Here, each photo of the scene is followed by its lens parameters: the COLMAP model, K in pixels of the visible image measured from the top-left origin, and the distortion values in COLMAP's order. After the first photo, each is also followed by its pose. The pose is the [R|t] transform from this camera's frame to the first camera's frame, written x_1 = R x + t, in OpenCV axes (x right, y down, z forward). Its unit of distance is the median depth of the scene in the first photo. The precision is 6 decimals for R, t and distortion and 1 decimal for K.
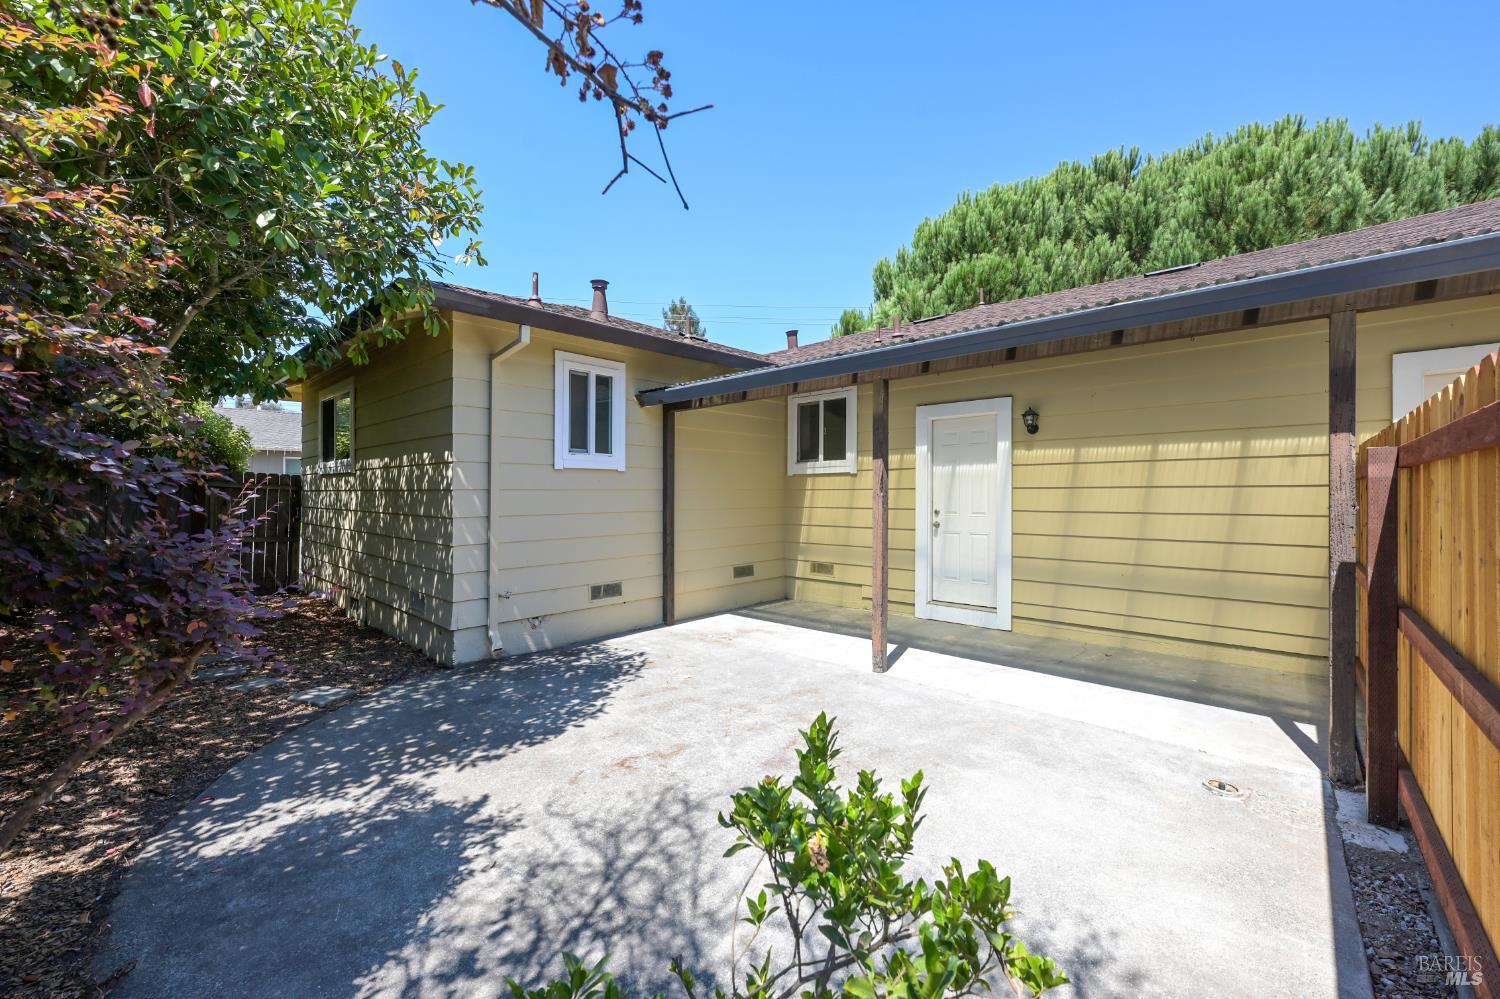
lens RADIAL K [[597.0, 0, 750.4], [0, 597.0, 493.0], [0, 0, 1]] dist [0.000205, 0.000571]
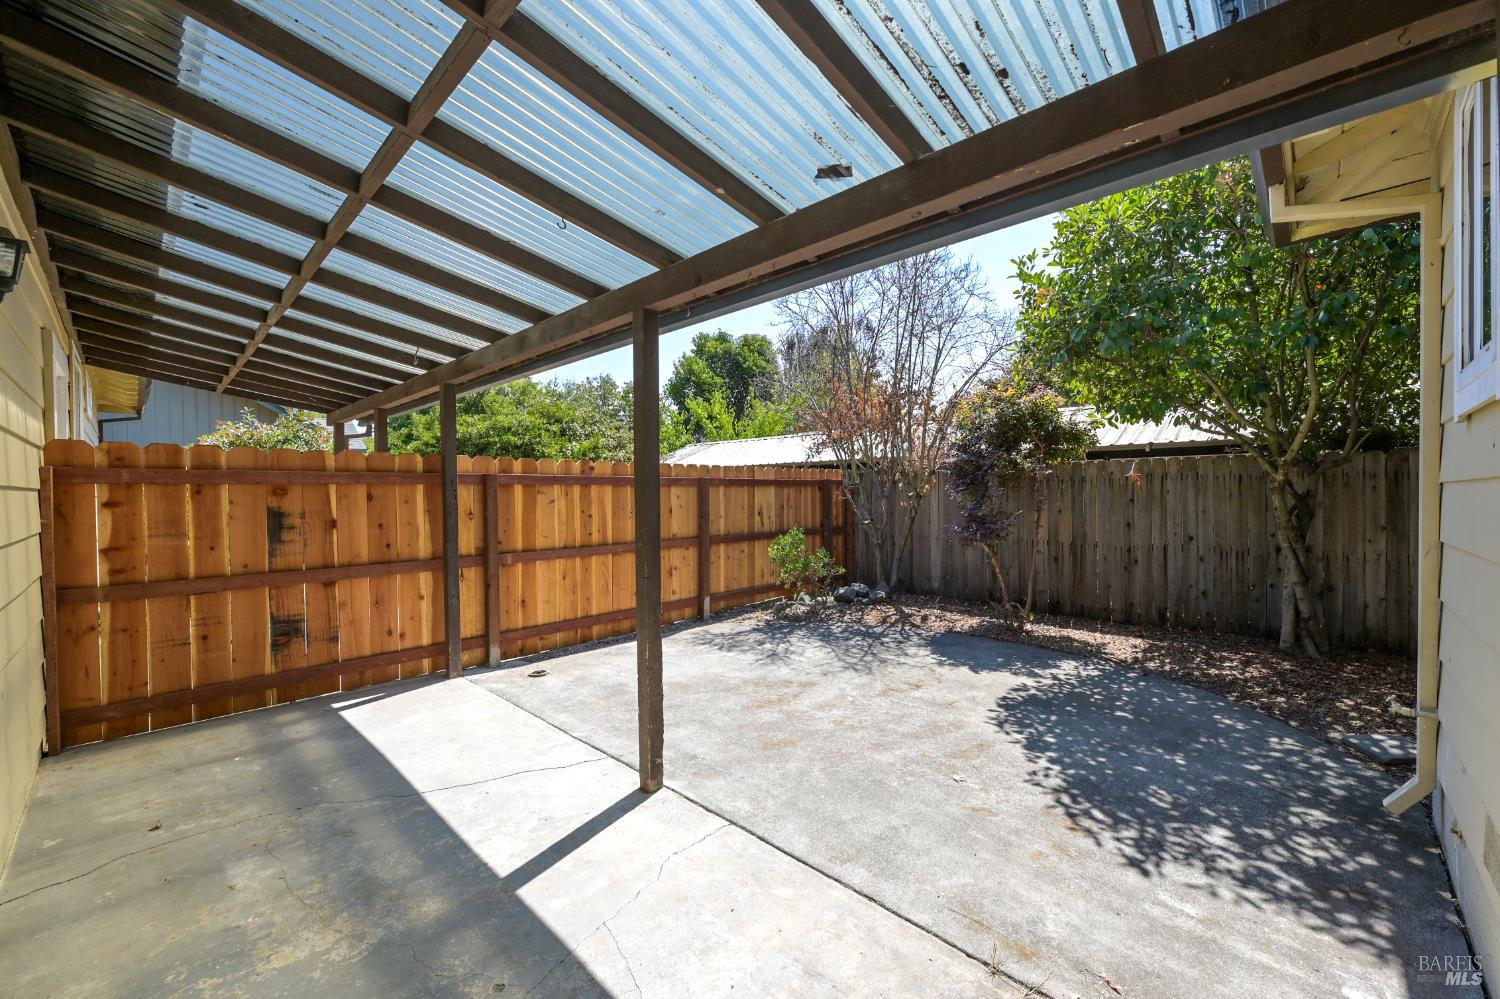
lens RADIAL K [[597.0, 0, 749.1], [0, 597.0, 499.1], [0, 0, 1]] dist [0.000205, 0.000571]
pose [[-0.999849, 0.007645, 0.015603, 0.113040], [0.007772, 0.999937, 0.008047, -0.002877], [-0.015541, 0.008167, -0.999846, 1.769401]]
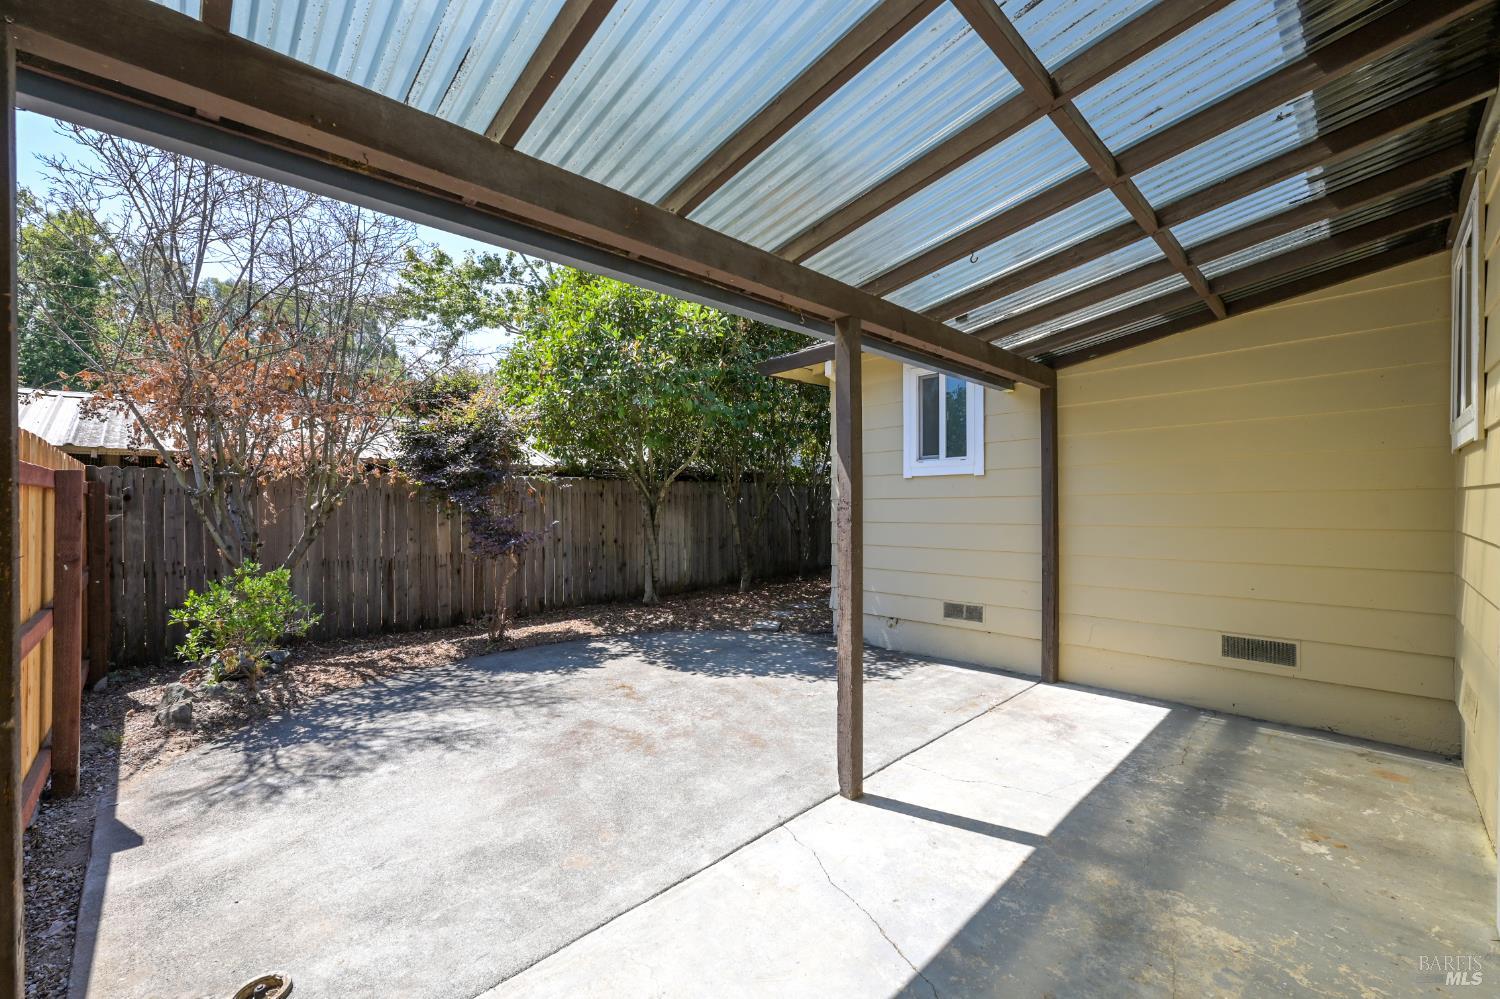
lens RADIAL K [[597.0, 0, 751.6], [0, 597.0, 494.6], [0, 0, 1]] dist [0.000205, 0.000571]
pose [[-0.045782, -0.011065, -0.998890, 0.919232], [0.008827, 0.999895, -0.011480, -0.003796], [0.998912, -0.009343, -0.045680, 1.019525]]
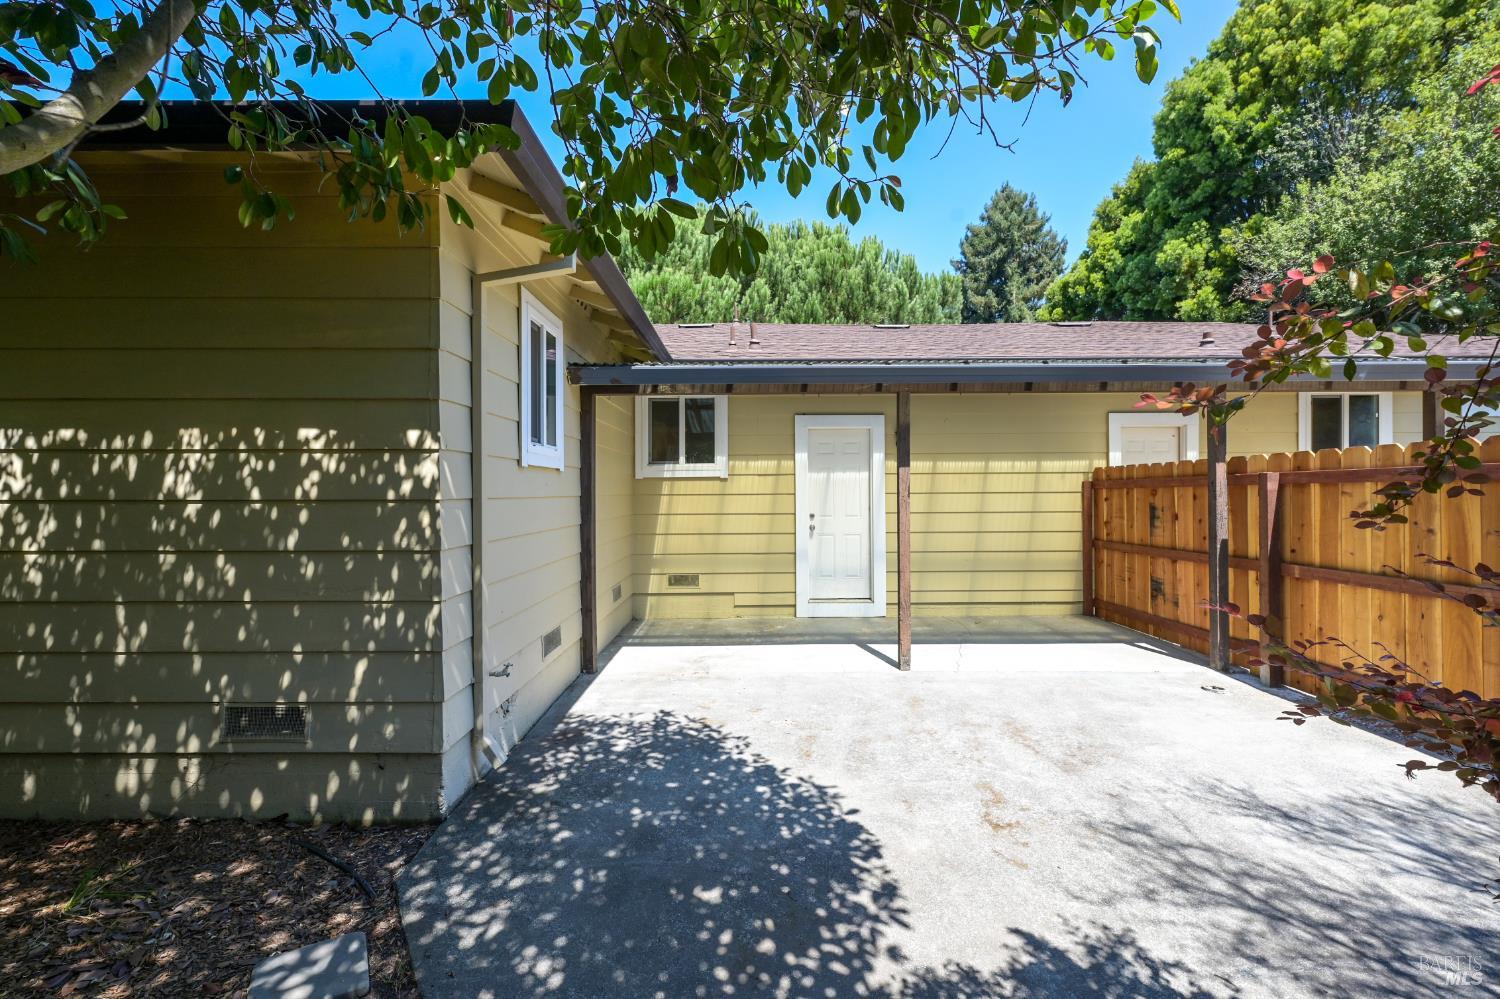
lens RADIAL K [[597.0, 0, 752.3], [0, 597.0, 494.6], [0, 0, 1]] dist [0.000205, 0.000571]
pose [[0.732404, -0.003184, 0.680863, -0.762356], [0.002858, 0.999995, 0.001601, -0.012157], [-0.680864, 0.000773, 0.732409, 0.451874]]
